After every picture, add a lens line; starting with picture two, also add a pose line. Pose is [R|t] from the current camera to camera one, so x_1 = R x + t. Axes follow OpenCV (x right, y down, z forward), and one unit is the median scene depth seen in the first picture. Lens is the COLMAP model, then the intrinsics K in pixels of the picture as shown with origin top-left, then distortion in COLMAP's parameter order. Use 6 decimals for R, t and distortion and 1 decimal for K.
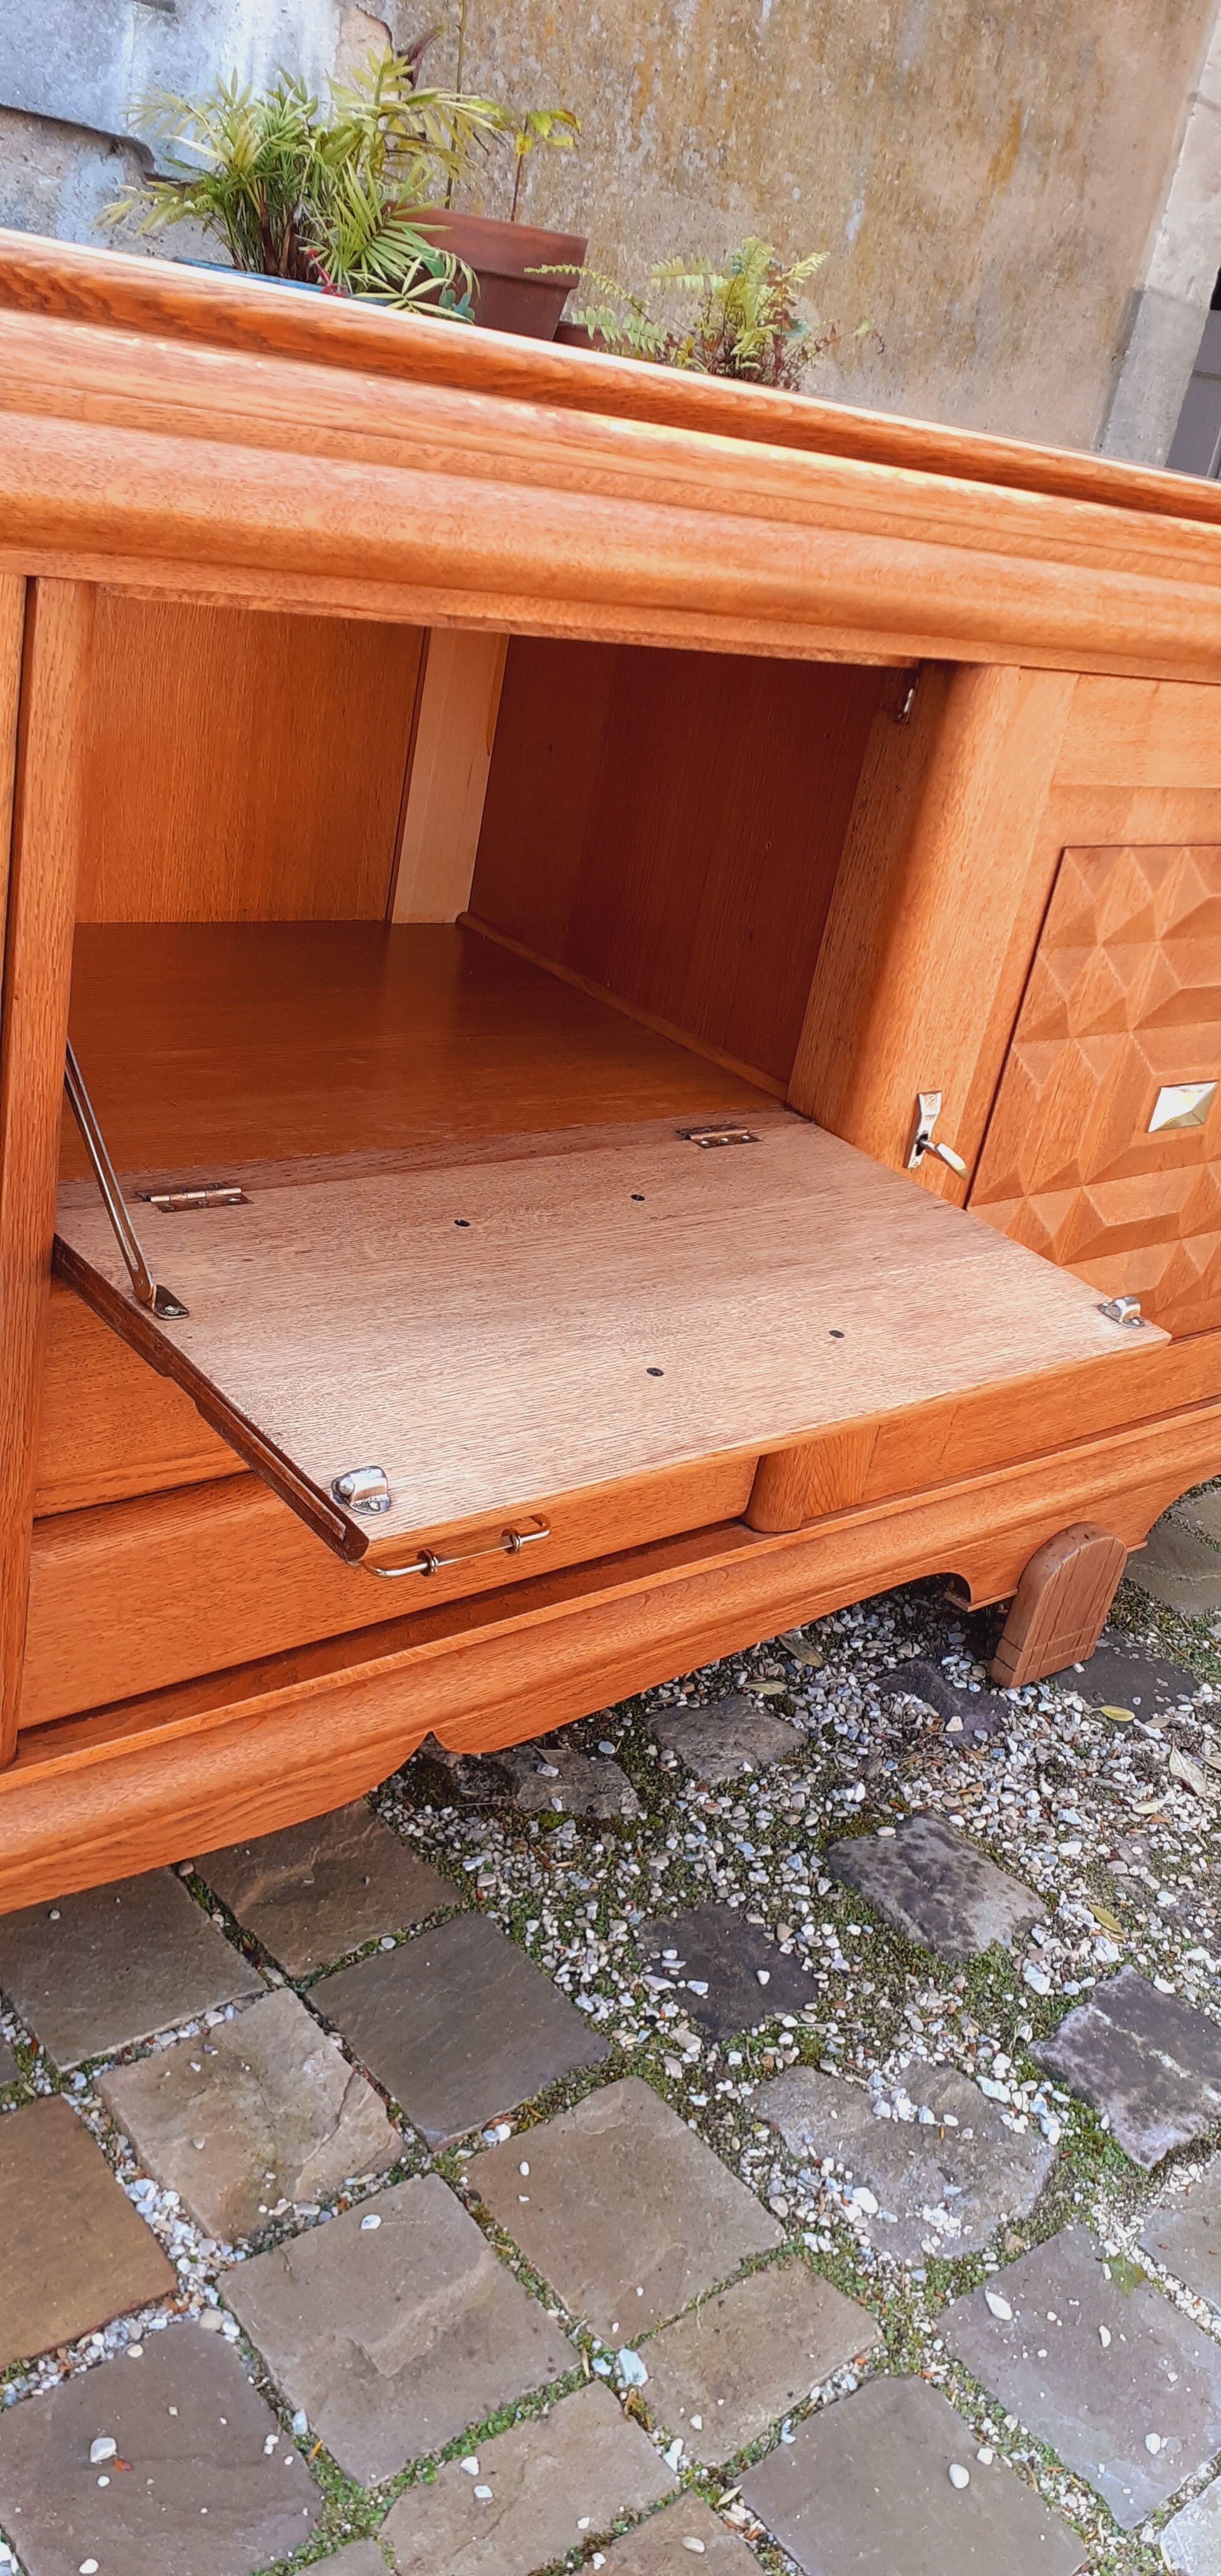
lens RADIAL K [[2036.3, 0, 622.7], [0, 2036.3, 1279.6], [0, 0, 1]] dist [0.034410, -0.006713]
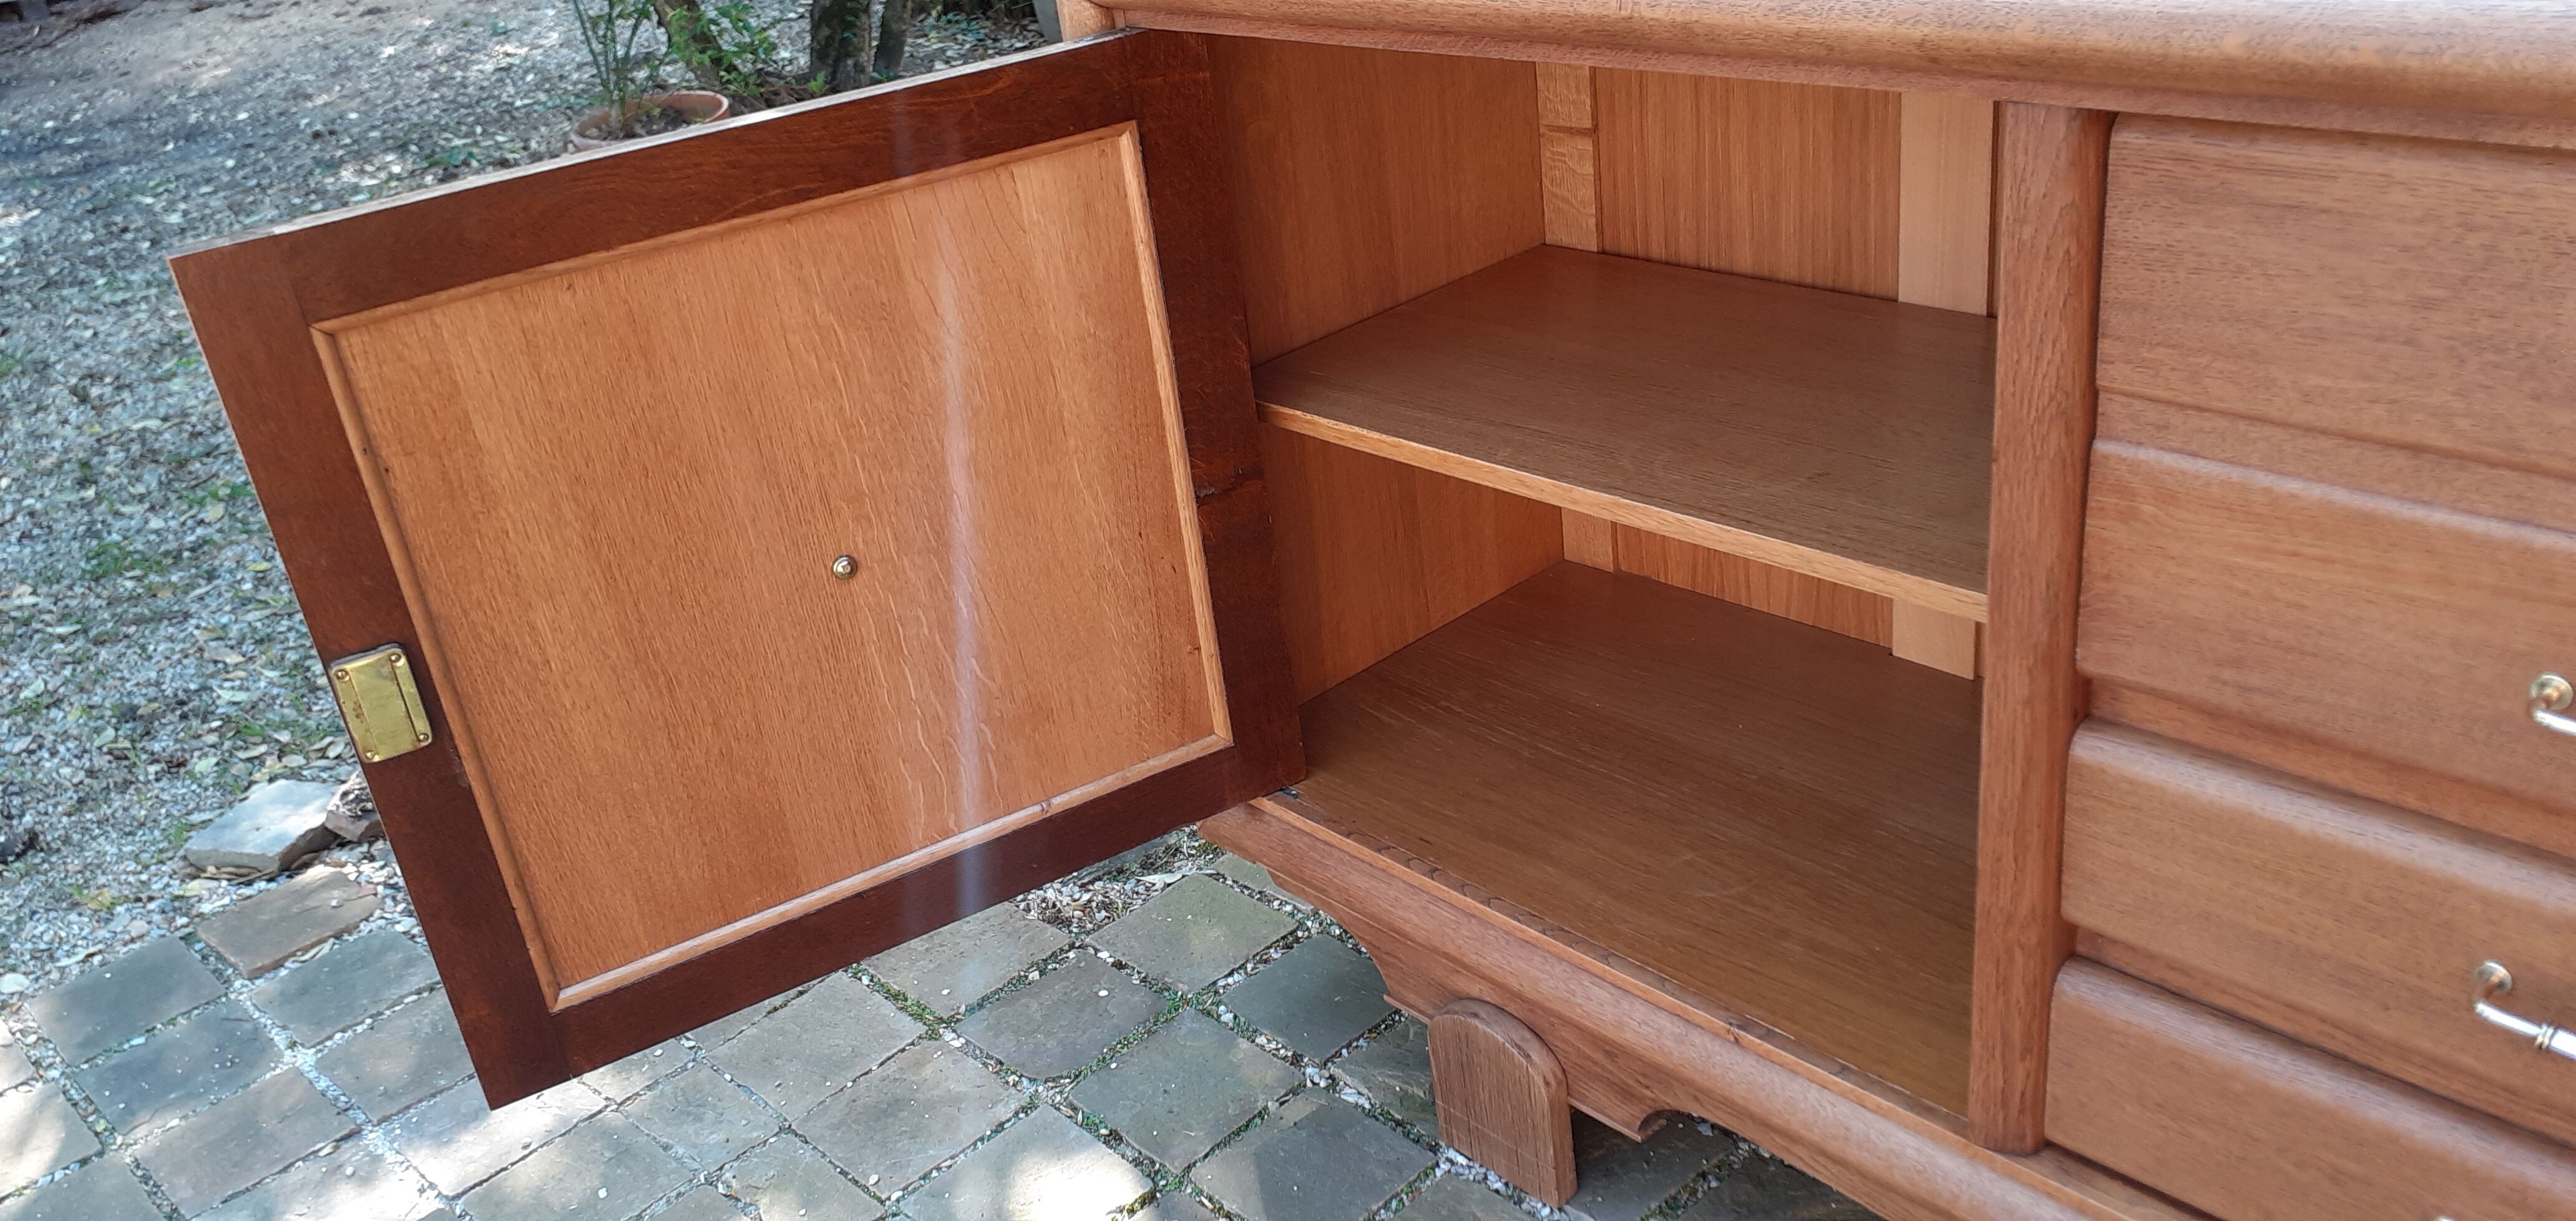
lens RADIAL K [[2036.3, 0, 1288.0], [0, 2036.3, 610.5], [0, 0, 1]] dist [0.034410, -0.006713]
pose [[0.025927, 0.259139, -0.965492, 0.517970], [-0.295410, 0.924669, 0.240249, -0.138822], [0.955019, 0.278987, 0.100526, 0.340545]]
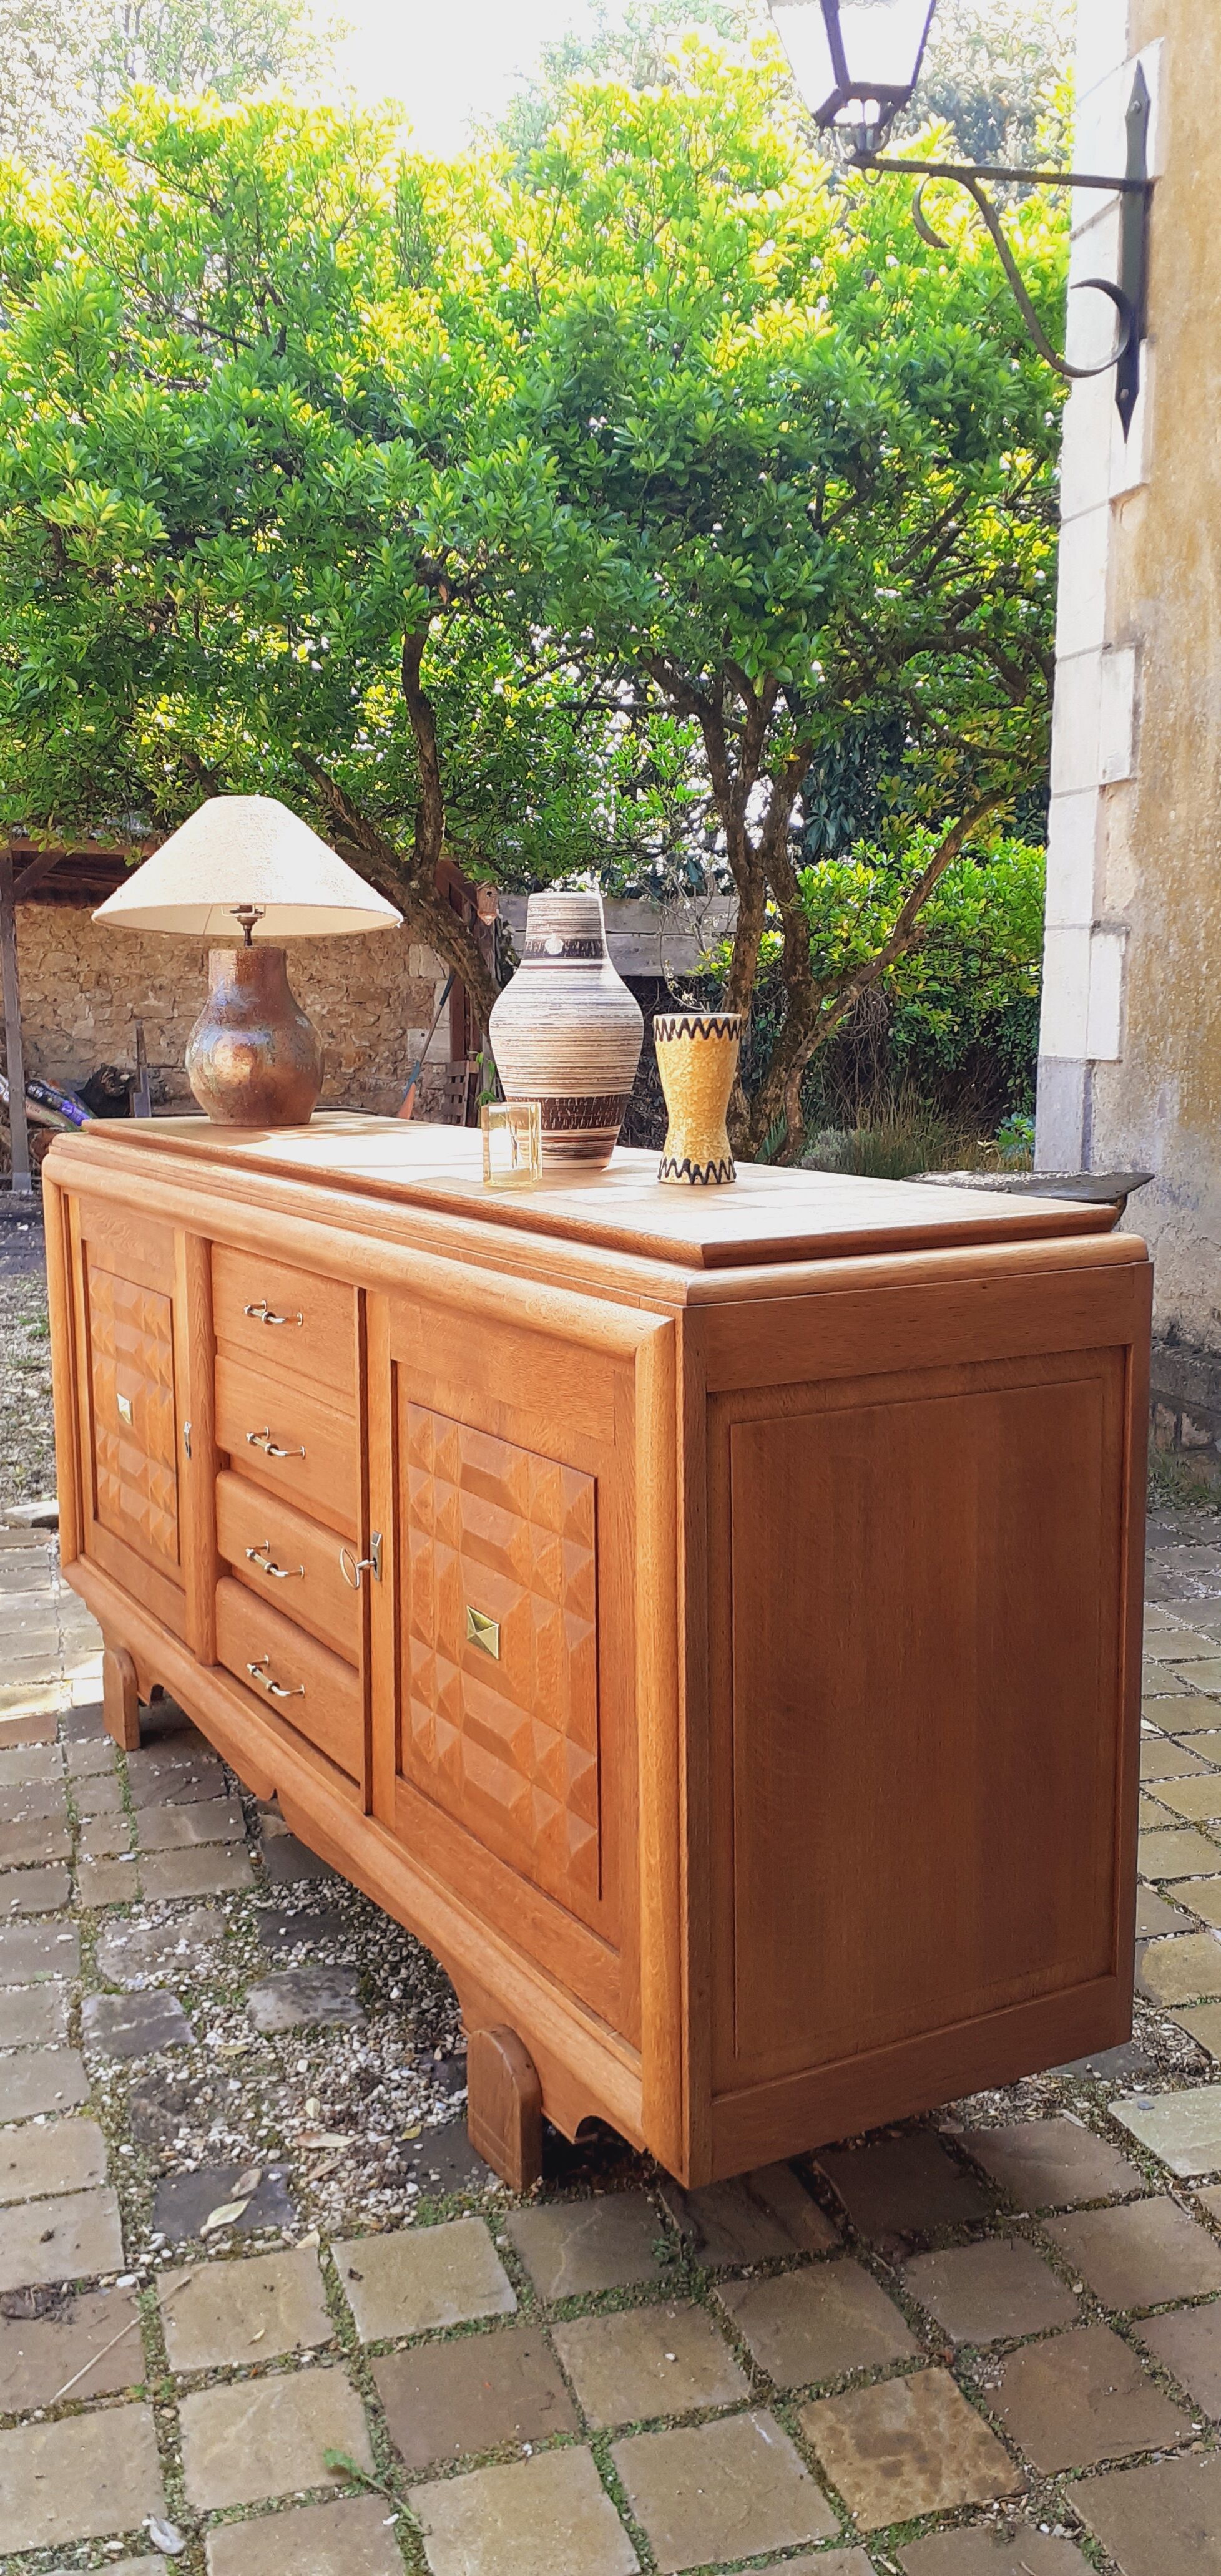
lens RADIAL K [[2036.3, 0, 622.7], [0, 2036.3, 1279.6], [0, 0, 1]] dist [0.034410, -0.006713]
pose [[-0.399579, -0.067462, -0.914213, 1.639722], [-0.445350, 0.885975, 0.129272, -0.538132], [0.801249, 0.458800, -0.384061, 1.662388]]
